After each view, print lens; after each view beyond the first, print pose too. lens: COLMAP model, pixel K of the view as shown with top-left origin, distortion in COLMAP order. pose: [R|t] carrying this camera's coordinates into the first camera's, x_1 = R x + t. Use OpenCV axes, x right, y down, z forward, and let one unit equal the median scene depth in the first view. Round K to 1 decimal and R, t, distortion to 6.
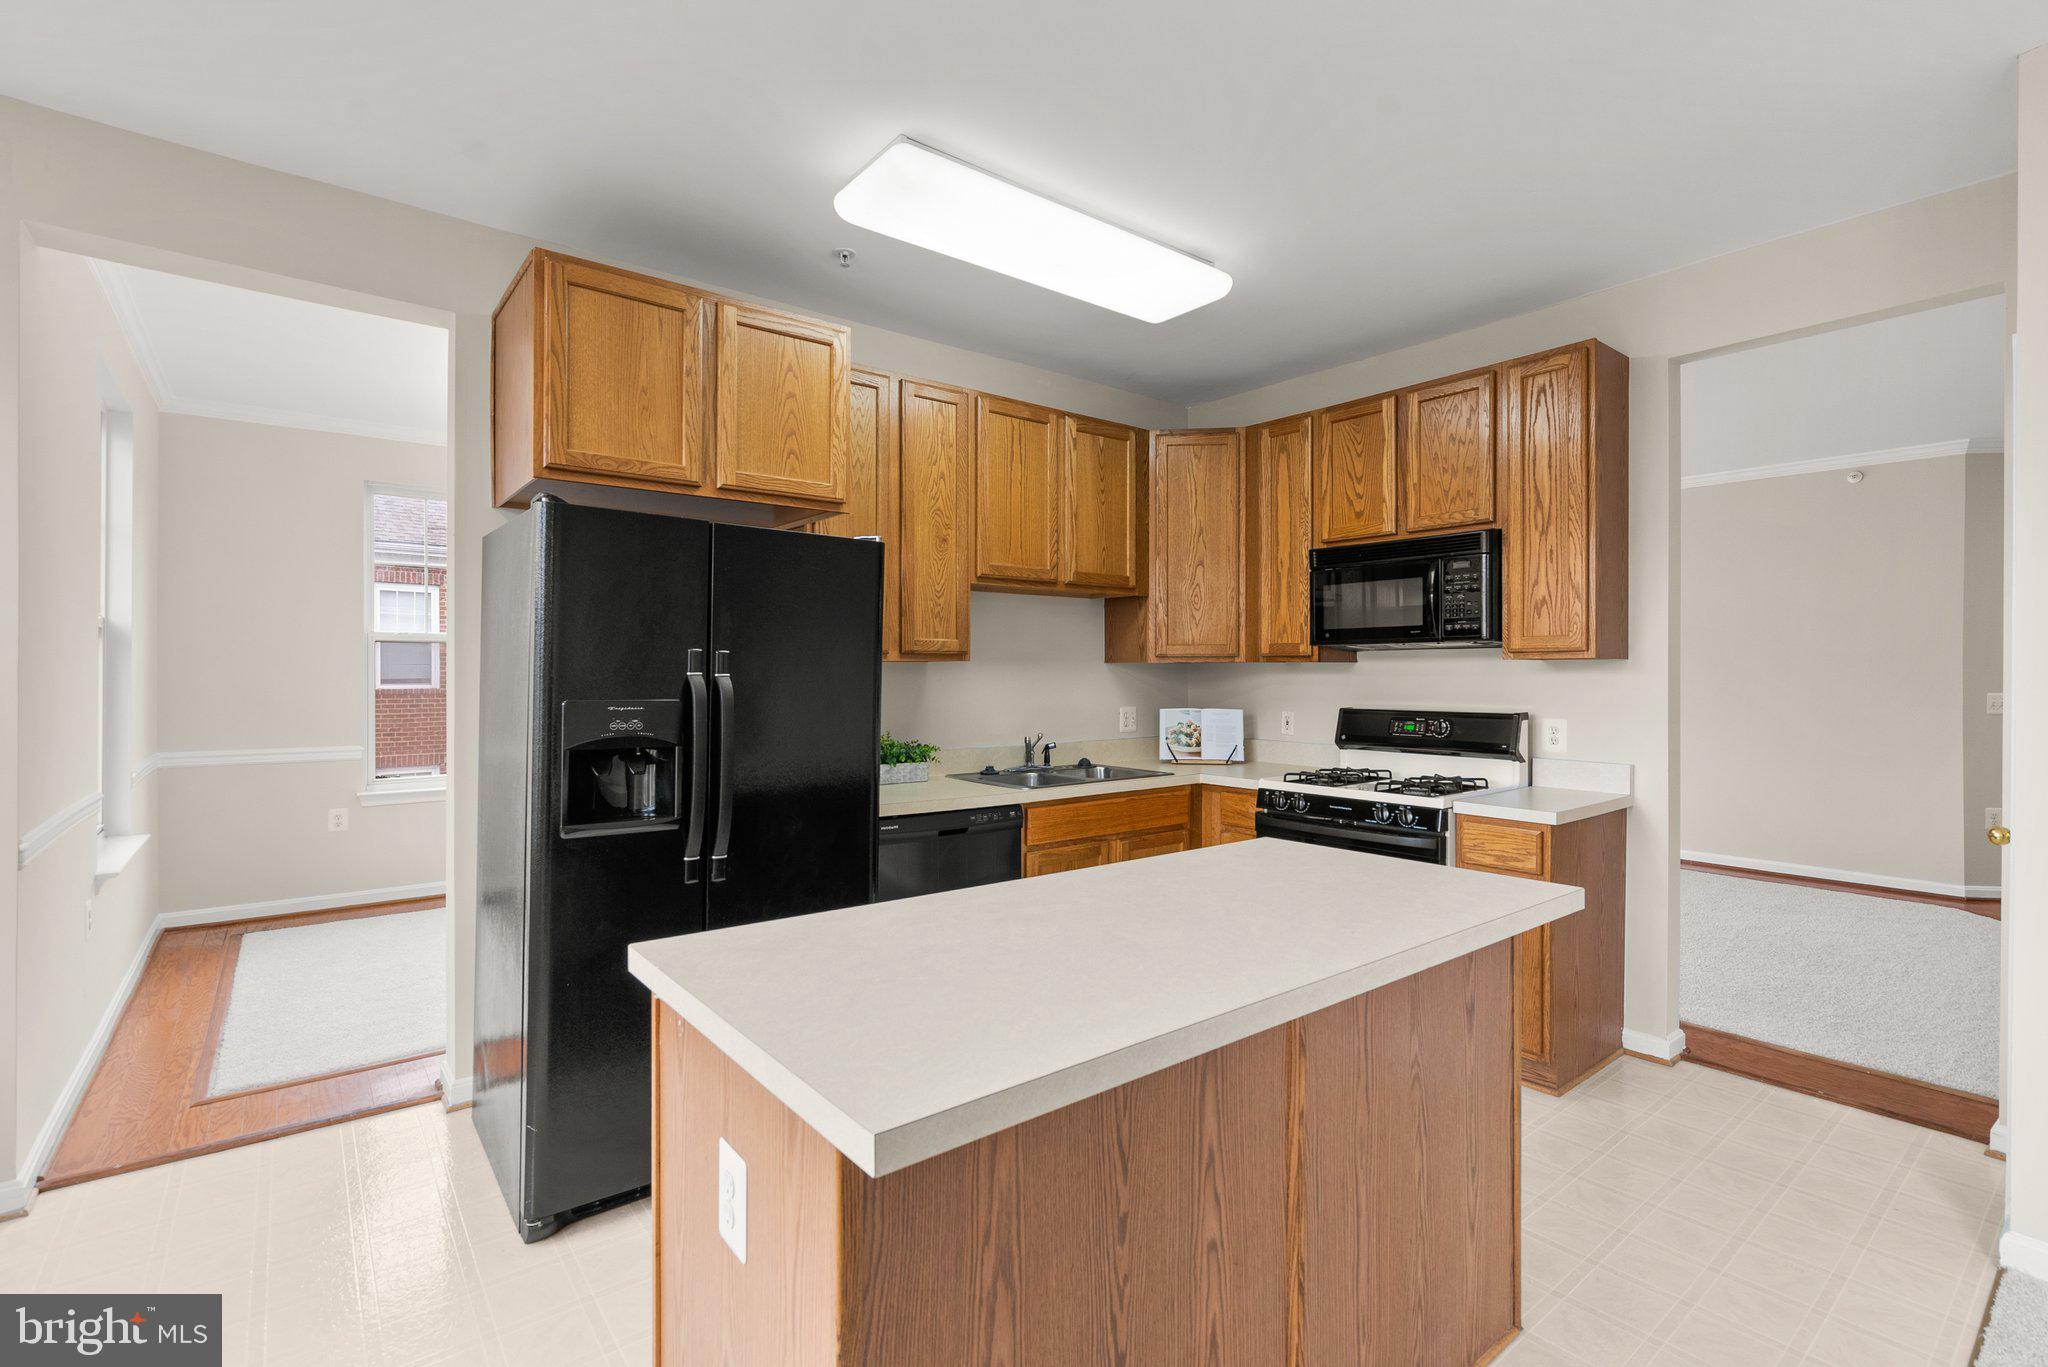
lens RADIAL K [[942.6, 0, 1024.0], [0, 942.6, 683.5], [0, 0, 1]] dist [-0.002143, 0.000221]
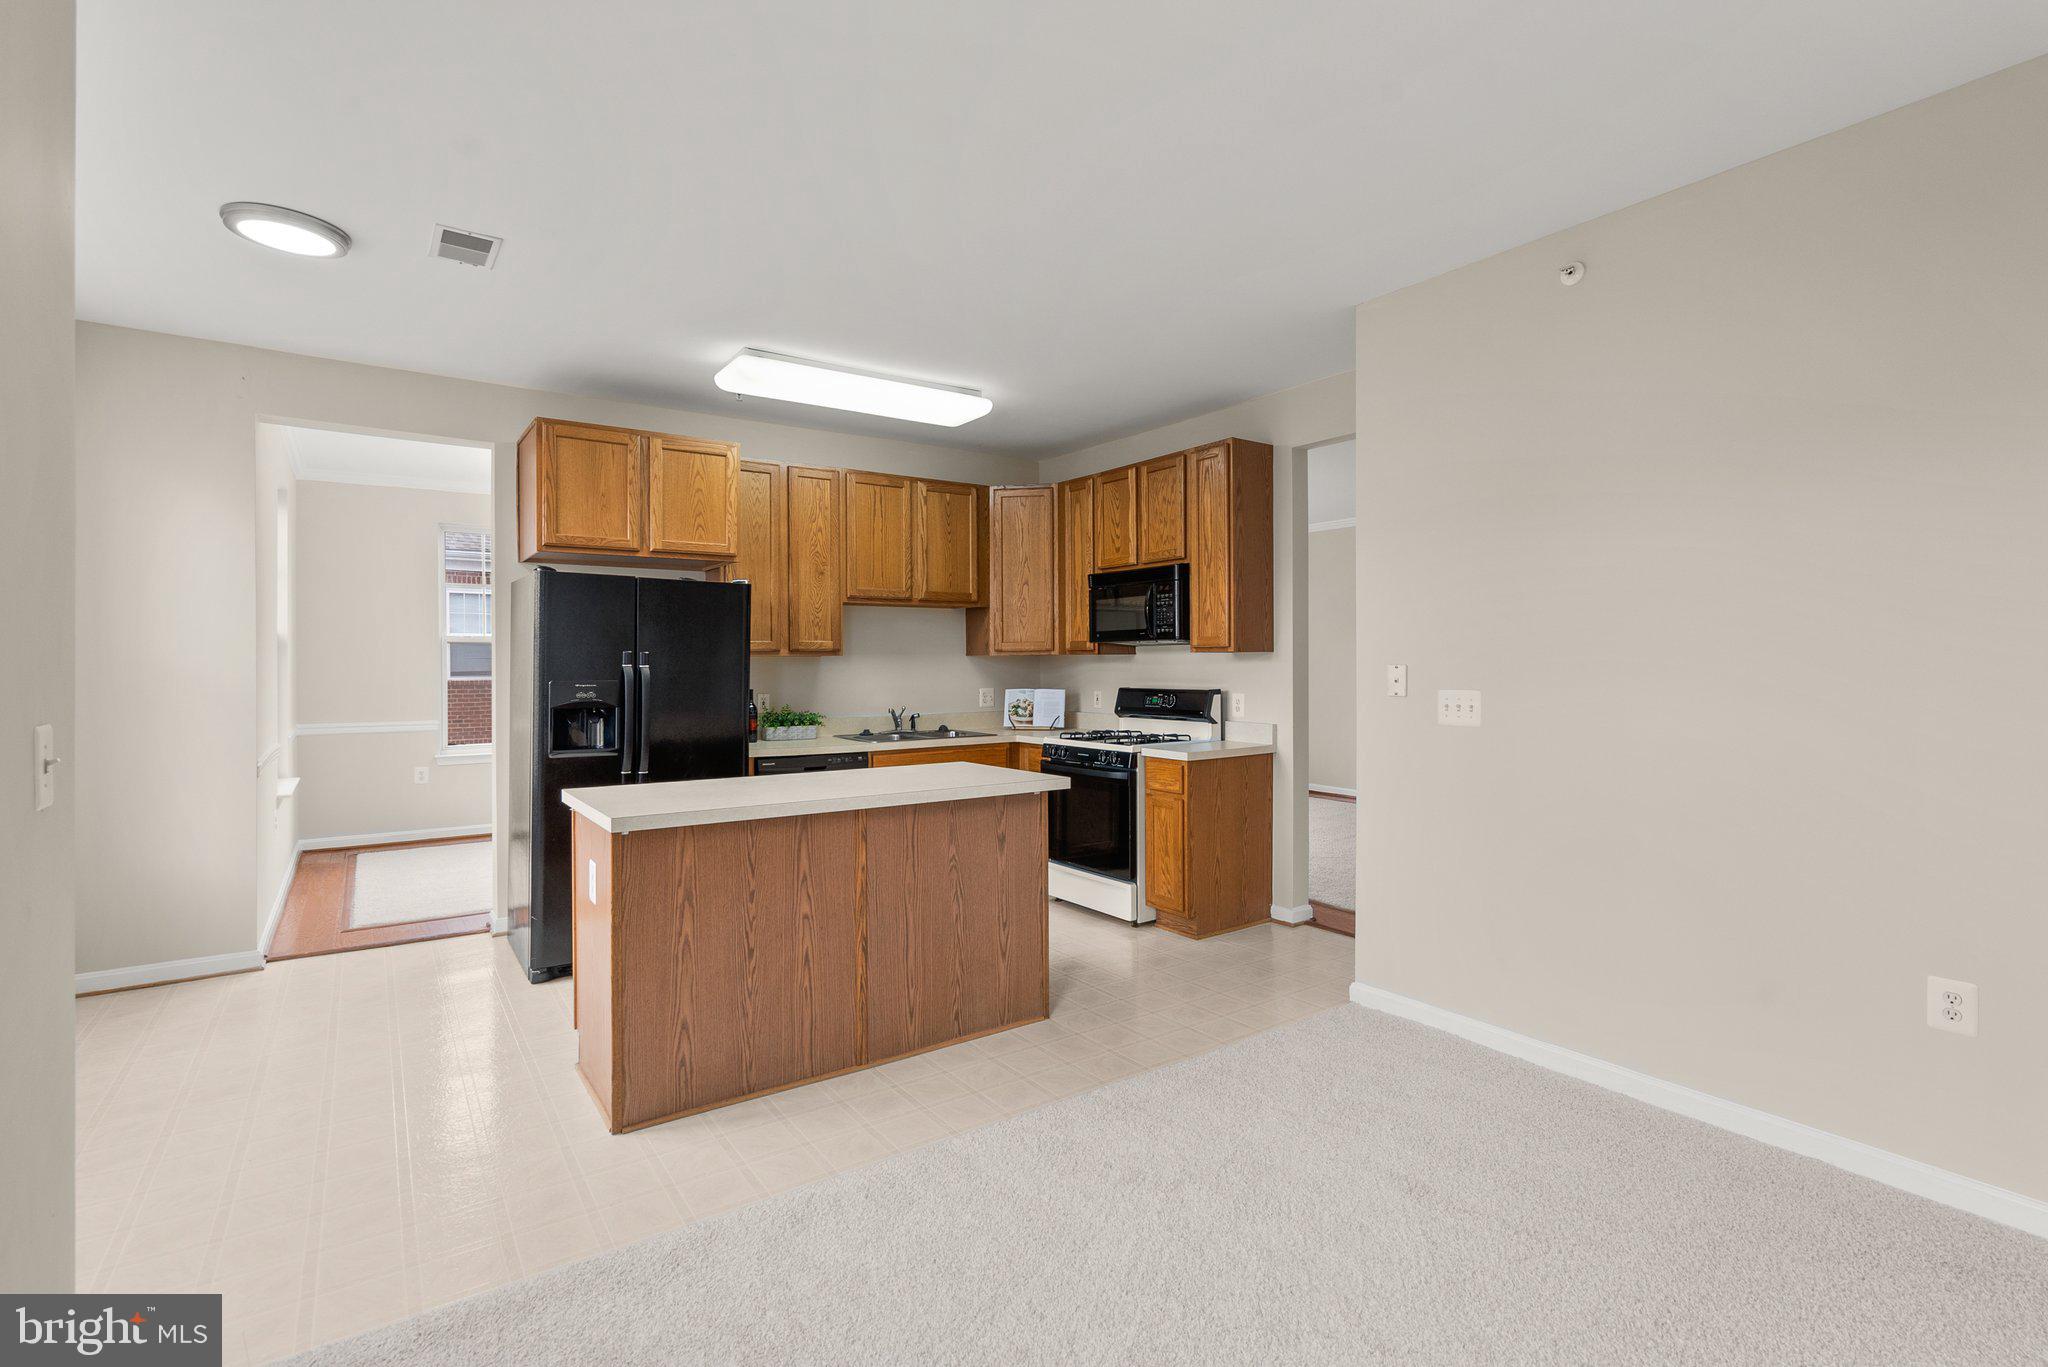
lens RADIAL K [[959.4, 0, 1022.4], [0, 959.4, 675.1], [0, 0, 1]] dist [-0.000144, 0.000261]
pose [[0.998075, -0.005316, -0.061798, 0.322356], [0.005424, 0.999984, 0.001584, 0.005480], [0.061789, -0.001916, 0.998087, -0.474157]]
